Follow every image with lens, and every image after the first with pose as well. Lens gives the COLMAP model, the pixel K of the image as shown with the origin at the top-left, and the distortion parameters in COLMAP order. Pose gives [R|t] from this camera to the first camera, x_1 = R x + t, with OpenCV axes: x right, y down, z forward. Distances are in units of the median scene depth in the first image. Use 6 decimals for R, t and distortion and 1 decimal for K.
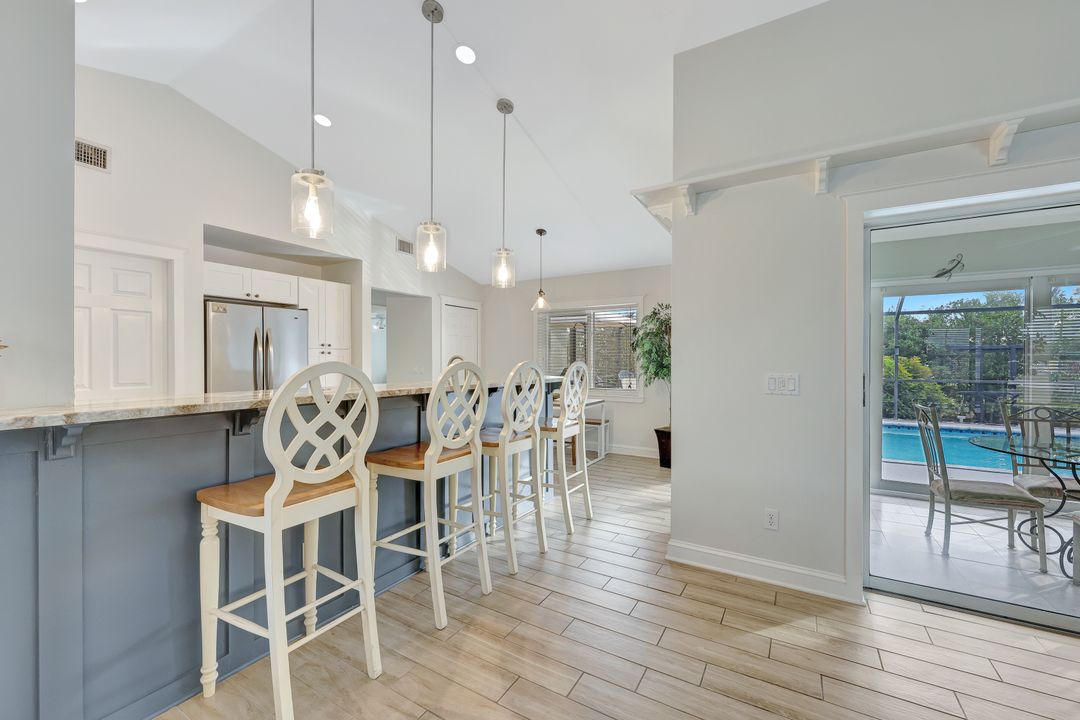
lens RADIAL K [[434.6, 0, 538.2], [0, 434.6, 363.6], [0, 0, 1]] dist [0.000602, 0.000287]
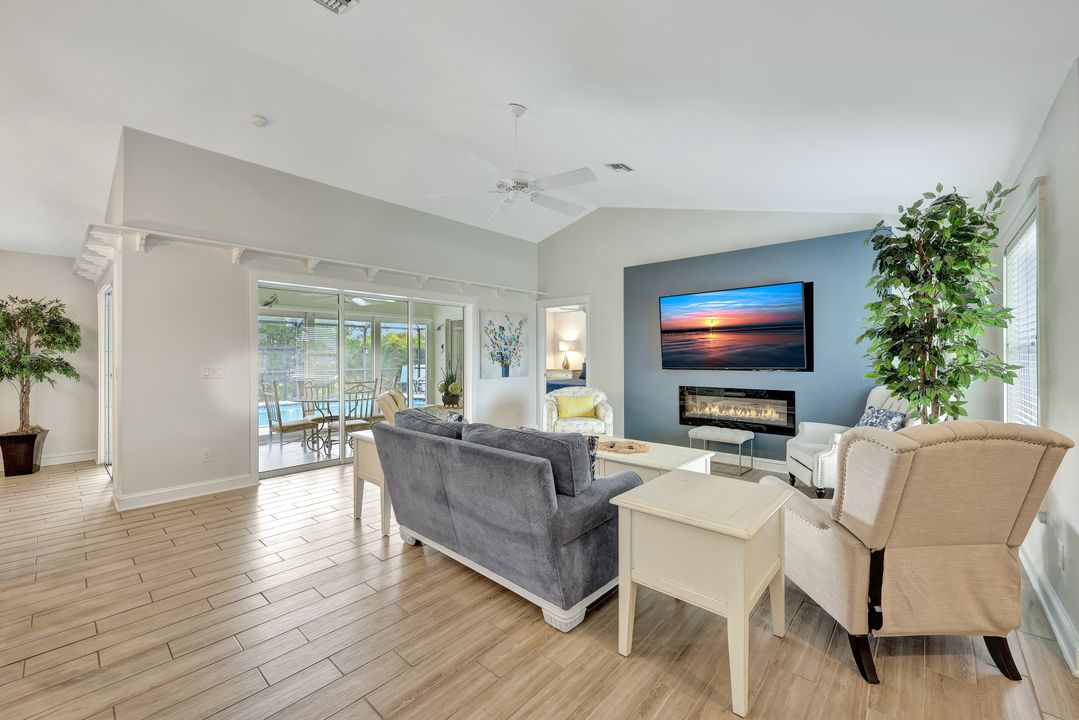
lens RADIAL K [[434.2, 0, 536.8], [0, 434.2, 358.5], [0, 0, 1]] dist [0.000602, 0.000287]
pose [[0.188904, -0.006258, 0.981976, -0.818570], [0.011962, 0.999920, 0.004072, 0.007275], [-0.981923, 0.010978, 0.188964, -0.515959]]
